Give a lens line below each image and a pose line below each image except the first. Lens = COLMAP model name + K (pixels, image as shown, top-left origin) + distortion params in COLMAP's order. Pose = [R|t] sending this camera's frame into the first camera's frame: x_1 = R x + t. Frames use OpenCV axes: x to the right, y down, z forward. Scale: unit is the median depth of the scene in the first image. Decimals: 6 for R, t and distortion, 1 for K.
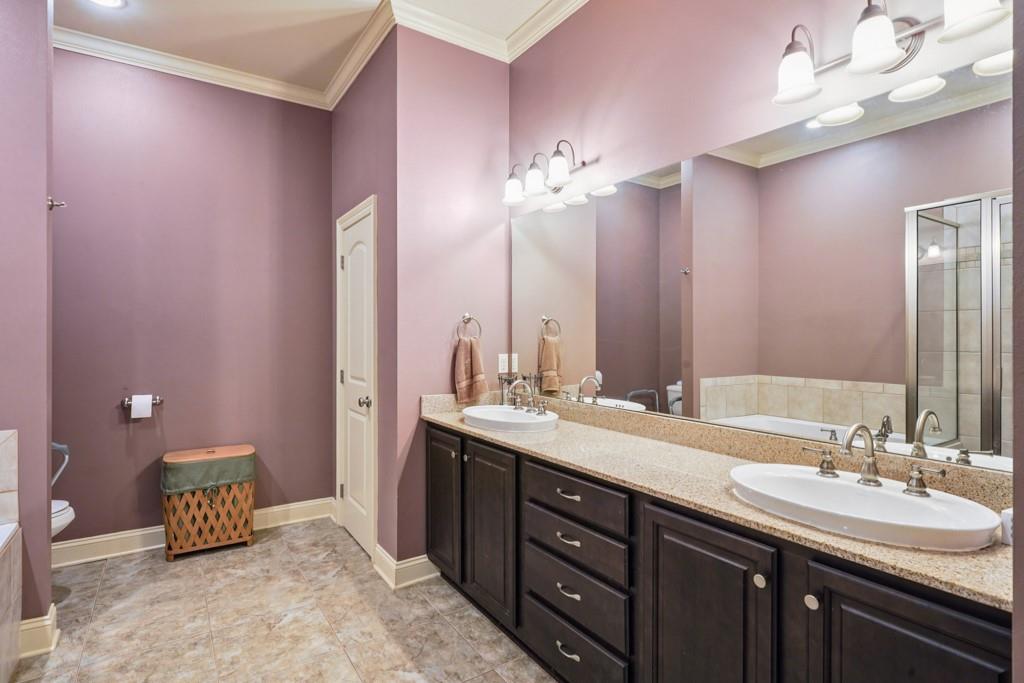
lens RADIAL K [[516.3, 0, 512.4], [0, 516.3, 336.1], [0, 0, 1]] dist [0.015737, -0.011521]
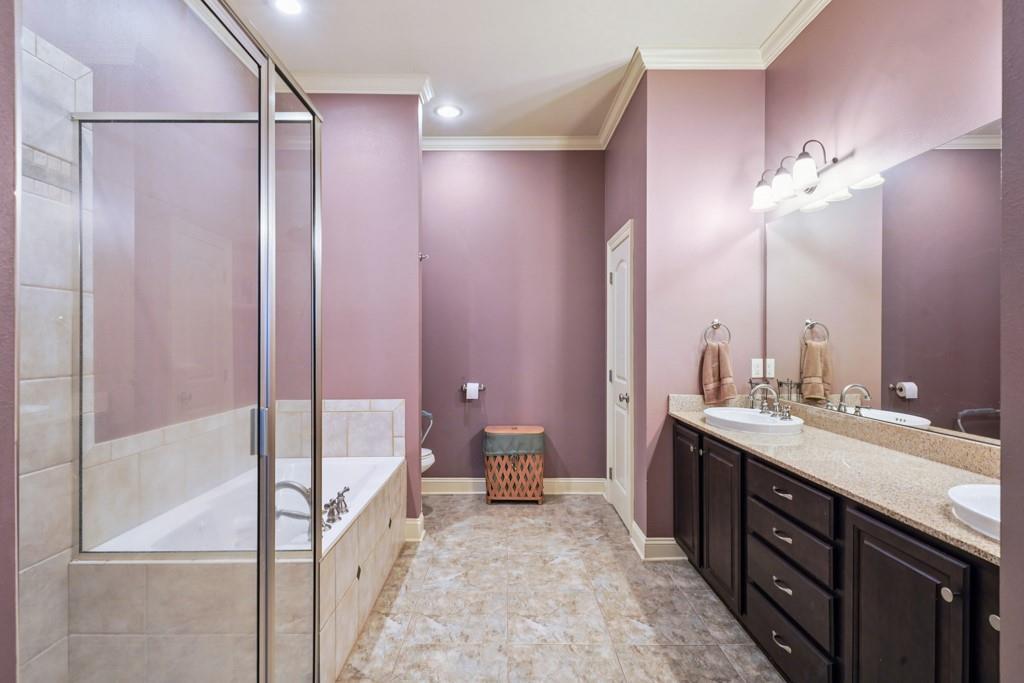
lens RADIAL K [[516.3, 0, 512.4], [0, 516.3, 336.1], [0, 0, 1]] dist [0.015737, -0.011521]
pose [[0.834433, -0.007415, -0.551060, 0.165943], [0.002452, 0.999950, -0.009741, -0.000998], [0.551104, 0.006777, 0.834409, -0.126315]]
